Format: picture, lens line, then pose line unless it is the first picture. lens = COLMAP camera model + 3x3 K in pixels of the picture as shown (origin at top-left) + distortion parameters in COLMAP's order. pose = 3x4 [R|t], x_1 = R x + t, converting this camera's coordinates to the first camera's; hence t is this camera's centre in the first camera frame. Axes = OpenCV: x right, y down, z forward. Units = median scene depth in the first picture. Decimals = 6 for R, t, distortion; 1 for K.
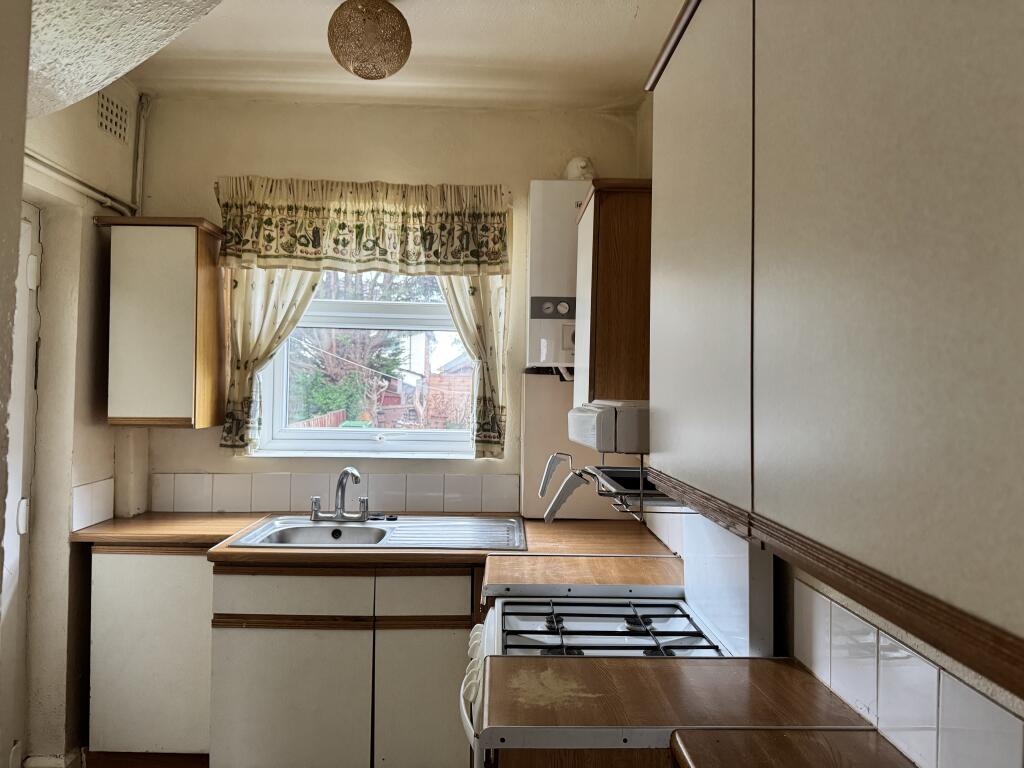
lens RADIAL K [[670.2, 0, 512.0], [0, 670.2, 384.0], [0, 0, 1]] dist [0.056608, -0.072090]
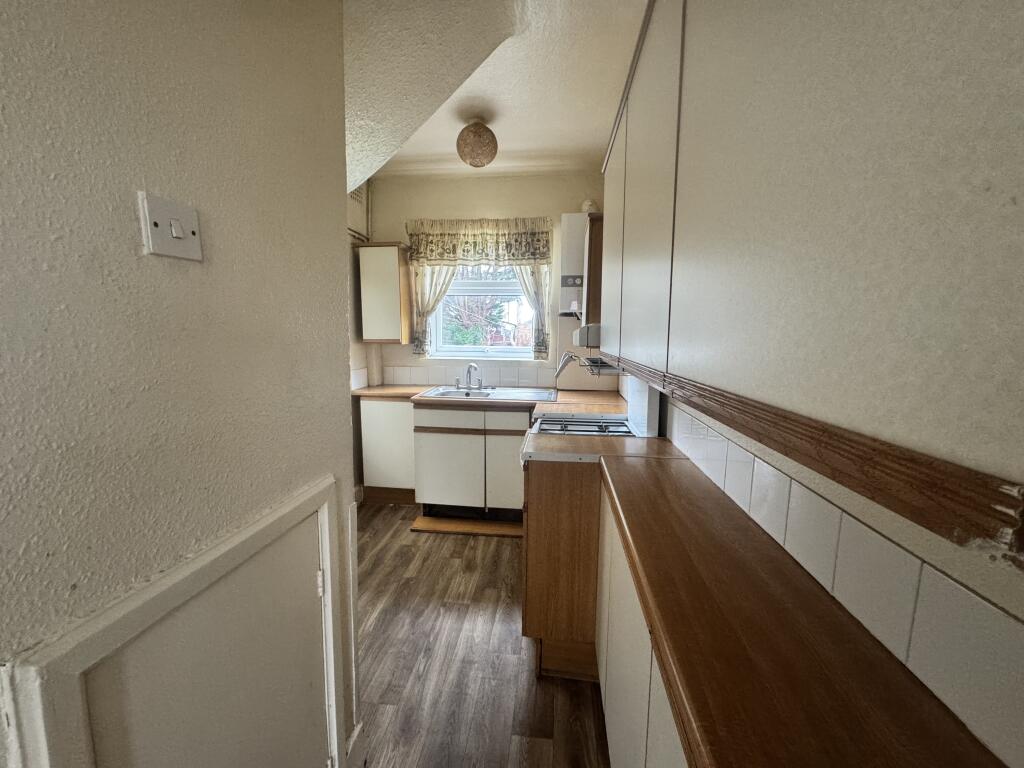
lens RADIAL K [[396.0, 0, 512.0], [0, 396.0, 384.0], [0, 0, 1]] dist [-0.001931, -0.000055]
pose [[0.988743, 0.010189, -0.149278, 0.059806], [0.009031, 0.991796, 0.127509, 0.032534], [0.149353, -0.127422, 0.980539, -0.180353]]
